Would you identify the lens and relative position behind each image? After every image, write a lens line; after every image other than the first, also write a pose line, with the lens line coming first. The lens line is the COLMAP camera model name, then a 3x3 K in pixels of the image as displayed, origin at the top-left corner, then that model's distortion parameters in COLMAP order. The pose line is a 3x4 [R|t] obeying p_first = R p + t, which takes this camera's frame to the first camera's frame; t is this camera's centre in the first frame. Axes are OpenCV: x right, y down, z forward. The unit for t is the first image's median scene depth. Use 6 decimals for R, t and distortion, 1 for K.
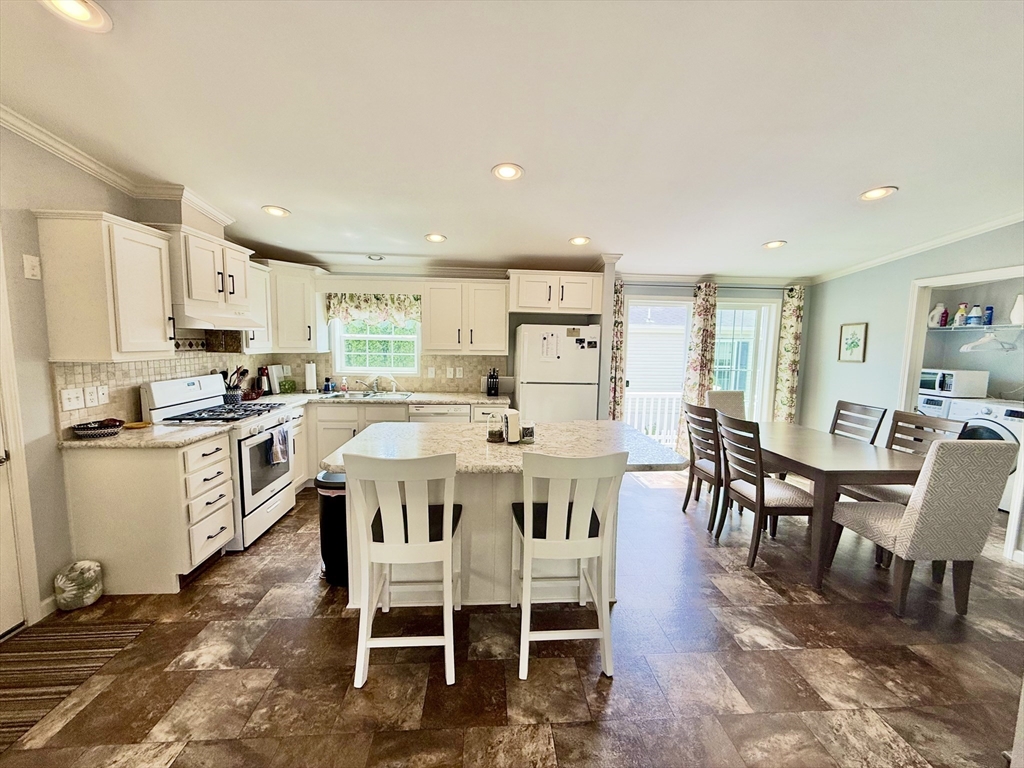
lens RADIAL K [[407.2, 0, 511.2], [0, 407.2, 382.8], [0, 0, 1]] dist [-0.001212, 0.000356]
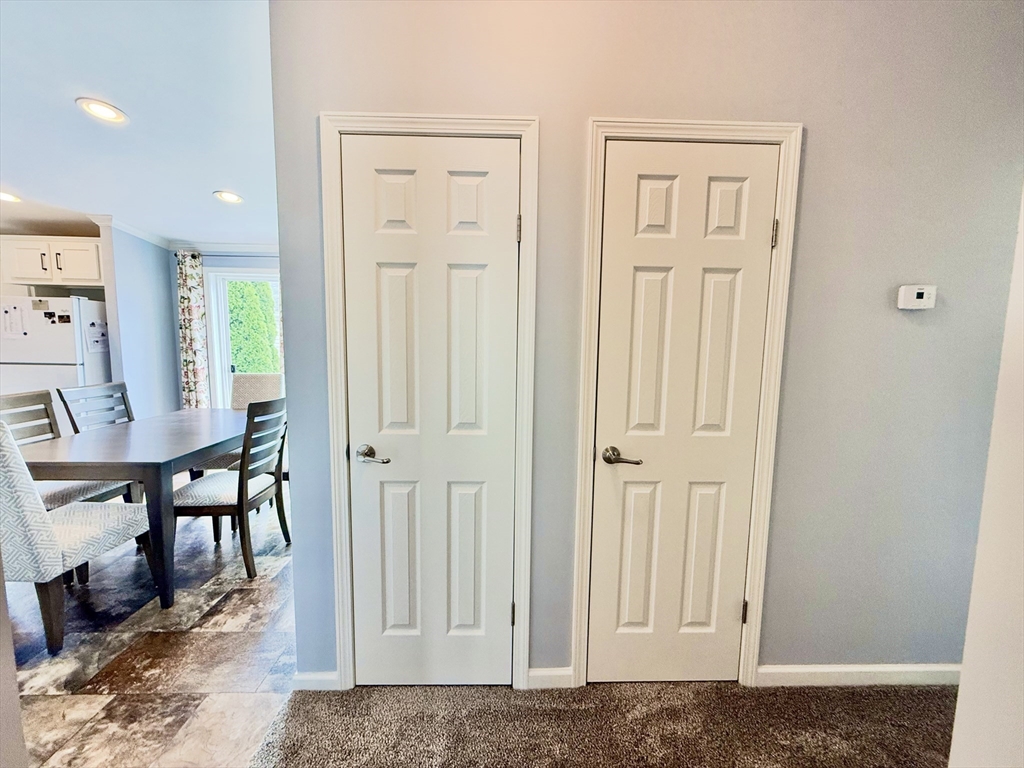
lens RADIAL K [[407.2, 0, 511.2], [0, 407.2, 382.8], [0, 0, 1]] dist [-0.001212, 0.000356]
pose [[0.999308, 0.000479, -0.037187, 1.098721], [-0.000387, 0.999997, 0.002480, 0.037132], [0.037188, -0.002464, 0.999305, 0.154942]]
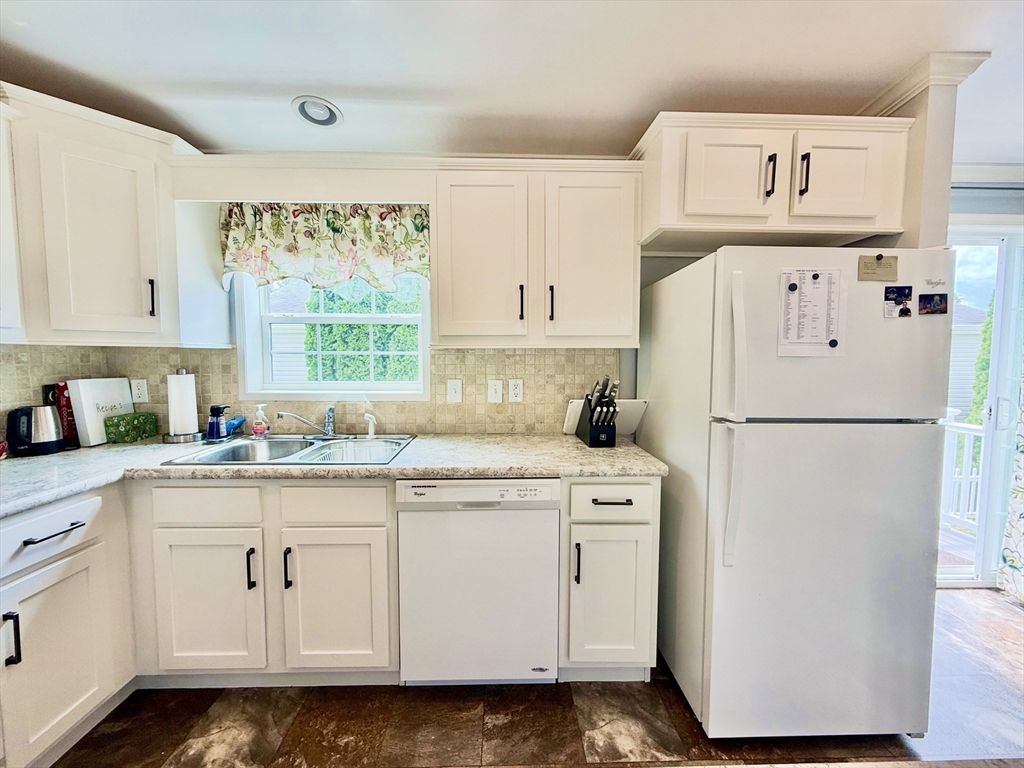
lens RADIAL K [[407.2, 0, 511.2], [0, 407.2, 382.8], [0, 0, 1]] dist [-0.001212, 0.000356]
pose [[0.998993, -0.012252, -0.043152, -0.124162], [0.010678, 0.999277, -0.036502, -0.019095], [0.043568, 0.036004, 0.998401, 0.605843]]
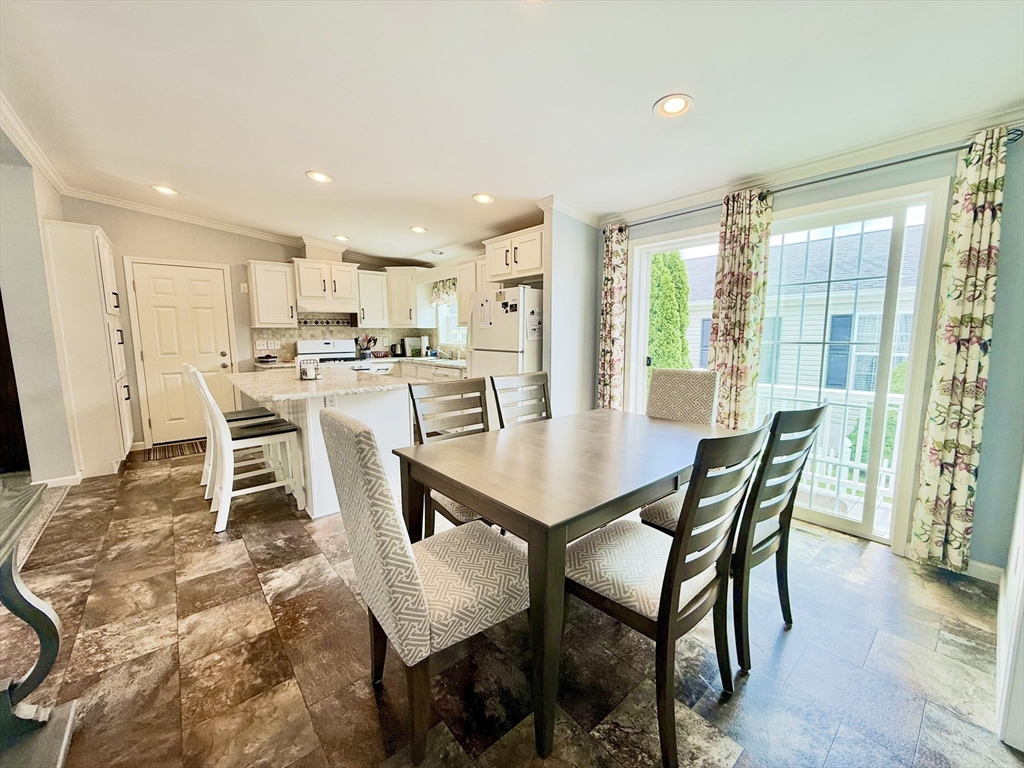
lens RADIAL K [[407.2, 0, 511.2], [0, 407.2, 382.8], [0, 0, 1]] dist [-0.001212, 0.000356]
pose [[0.590725, 0.077156, -0.803175, 0.867881], [-0.066439, 0.996689, 0.046880, 0.027863], [0.804133, 0.025669, 0.593895, 0.429008]]
